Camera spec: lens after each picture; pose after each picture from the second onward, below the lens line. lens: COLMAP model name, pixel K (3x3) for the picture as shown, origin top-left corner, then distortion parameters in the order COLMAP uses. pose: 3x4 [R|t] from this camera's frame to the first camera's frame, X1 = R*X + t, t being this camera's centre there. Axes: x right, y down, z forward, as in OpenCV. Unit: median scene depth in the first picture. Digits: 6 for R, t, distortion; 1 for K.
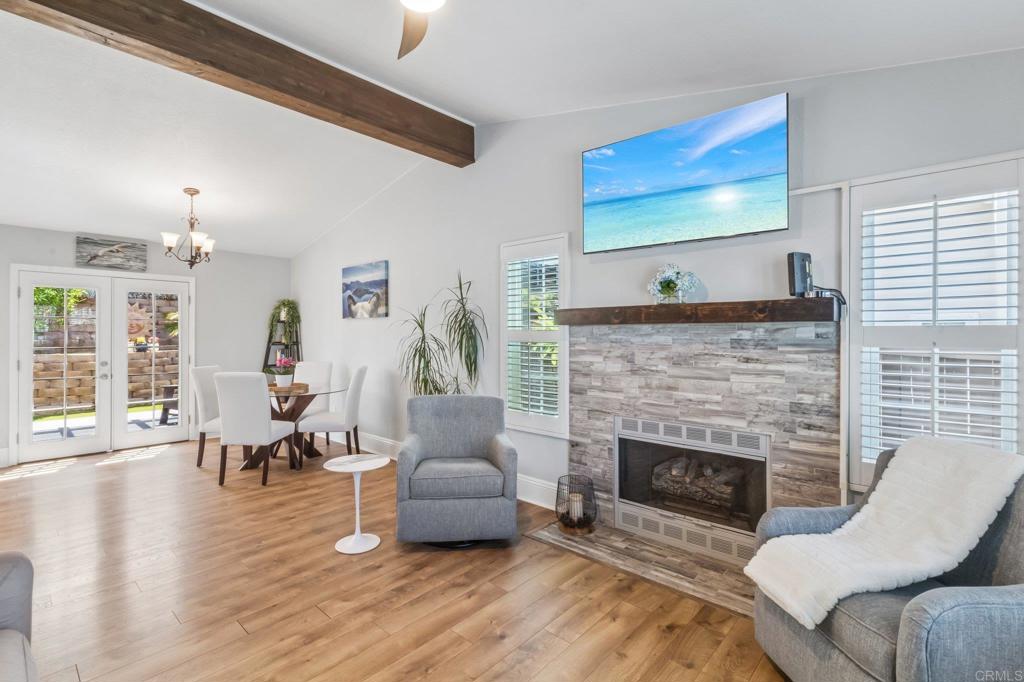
lens RADIAL K [[477.7, 0, 509.1], [0, 477.7, 336.0], [0, 0, 1]] dist [-0.001577, -0.000142]
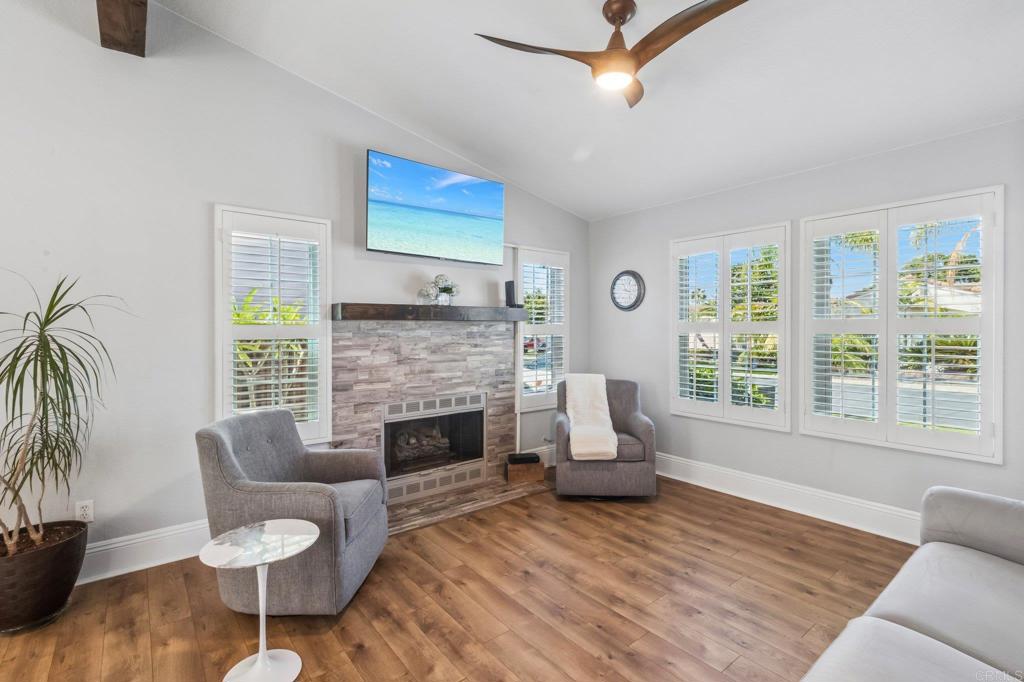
lens RADIAL K [[477.7, 0, 504.4], [0, 477.7, 333.1], [0, 0, 1]] dist [-0.001577, -0.000142]
pose [[0.149028, -0.010906, 0.988773, -0.895463], [0.006867, 0.999926, 0.009994, -0.003785], [-0.988809, 0.005301, 0.149092, 0.624576]]
